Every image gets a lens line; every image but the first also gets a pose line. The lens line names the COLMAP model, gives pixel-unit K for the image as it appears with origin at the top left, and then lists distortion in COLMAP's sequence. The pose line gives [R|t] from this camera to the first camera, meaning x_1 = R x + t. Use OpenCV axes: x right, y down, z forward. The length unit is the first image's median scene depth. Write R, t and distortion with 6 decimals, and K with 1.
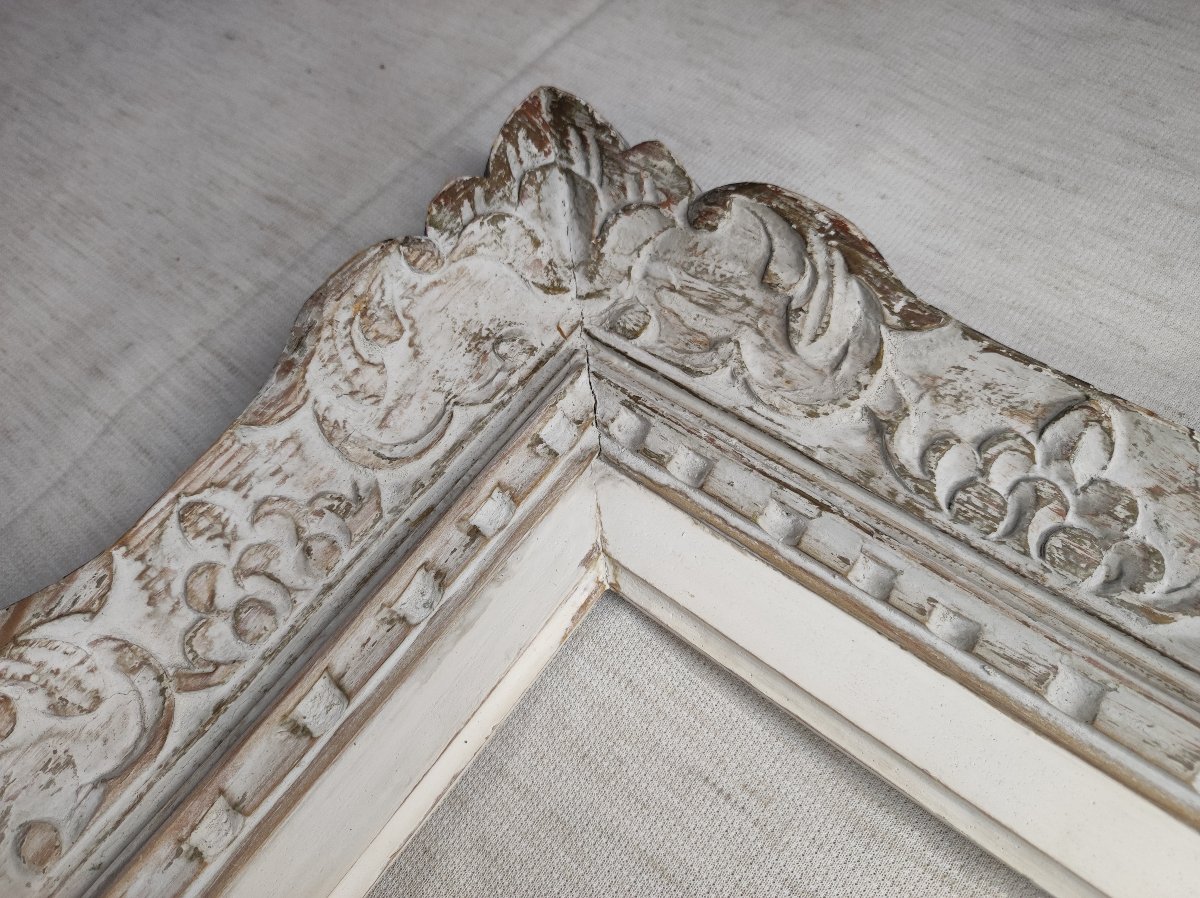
lens RADIAL K [[885.0, 0, 600.0], [0, 885.0, 449.0], [0, 0, 1]] dist [-0.026943, -0.001125]
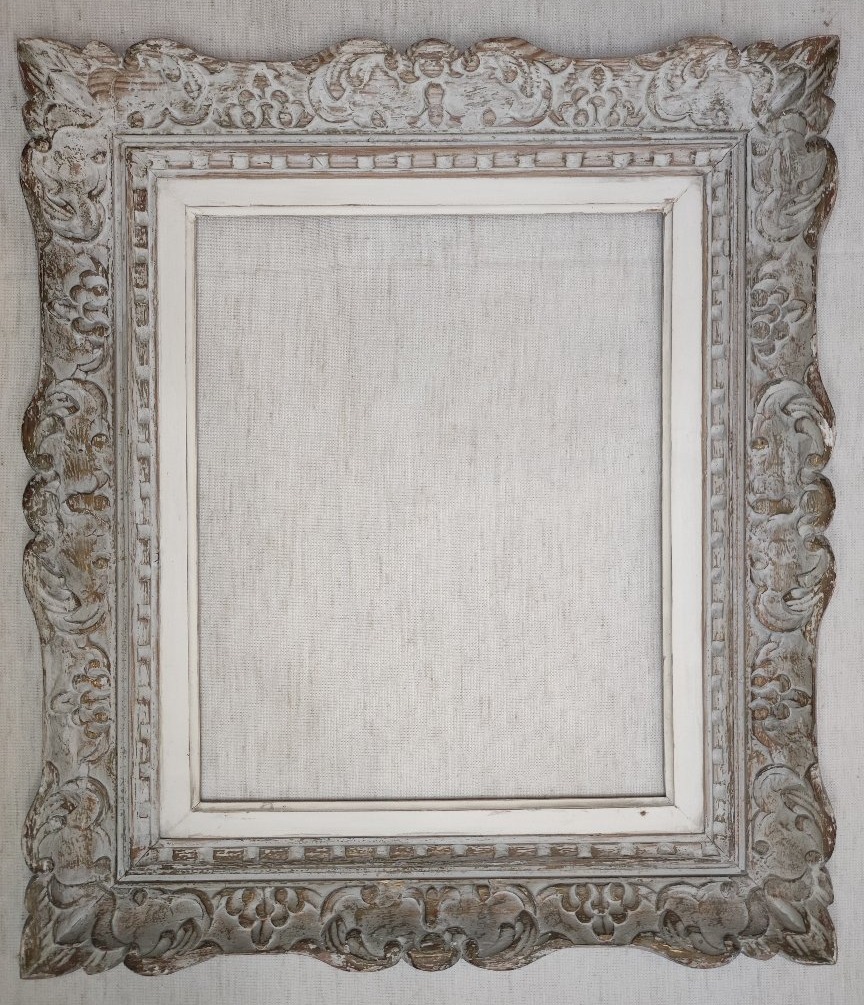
lens RADIAL K [[884.3, 0, 450.9], [0, 884.3, 537.8], [0, 0, 1]] dist [0.020363, -0.009524]
pose [[0.612493, 0.781056, 0.121671, 0.059081], [-0.711409, 0.477559, 0.515592, -0.323496], [0.344601, -0.402354, 0.848152, -2.034897]]
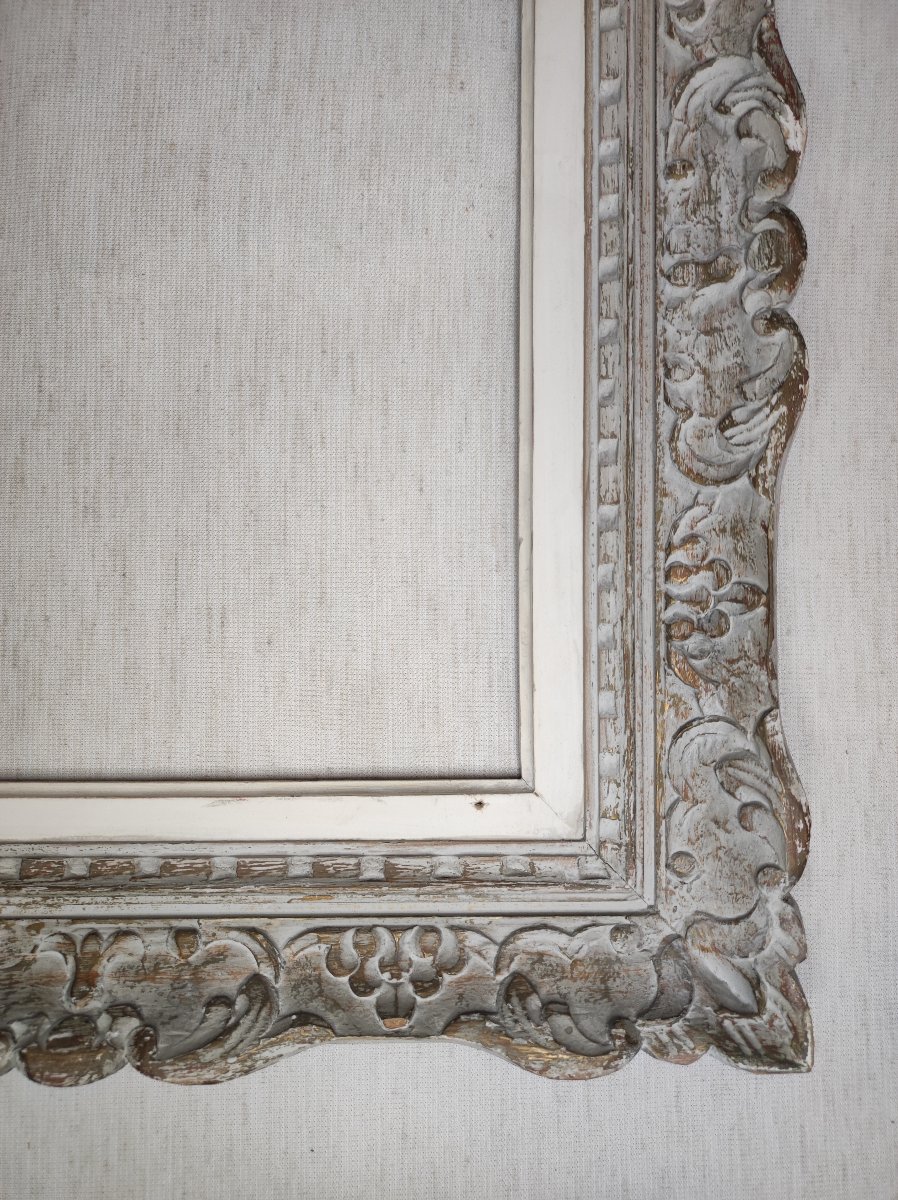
lens RADIAL K [[887.1, 0, 449.0], [0, 887.1, 600.0], [0, 0, 1]] dist [0.006477, -0.002665]
pose [[0.599293, 0.794148, 0.100882, 0.963123], [-0.730765, 0.491252, 0.473976, 0.199502], [0.326849, -0.357771, 0.874740, -1.091924]]
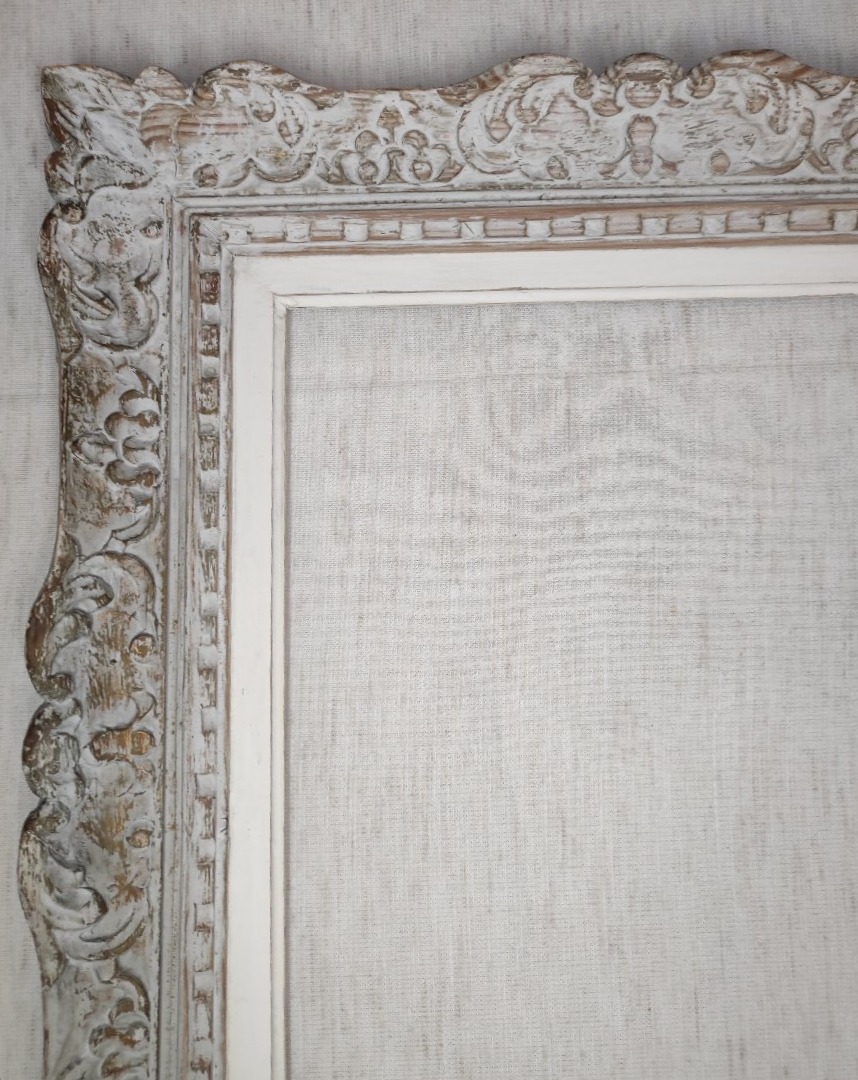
lens RADIAL K [[891.4, 0, 429.7], [0, 891.4, 502.3], [0, 0, 1]] dist [0.007393, -0.003660]
pose [[0.622354, 0.782108, 0.031332, -0.426966], [-0.698780, 0.537120, 0.472449, 0.307563], [0.352677, -0.315925, 0.880801, -1.254109]]
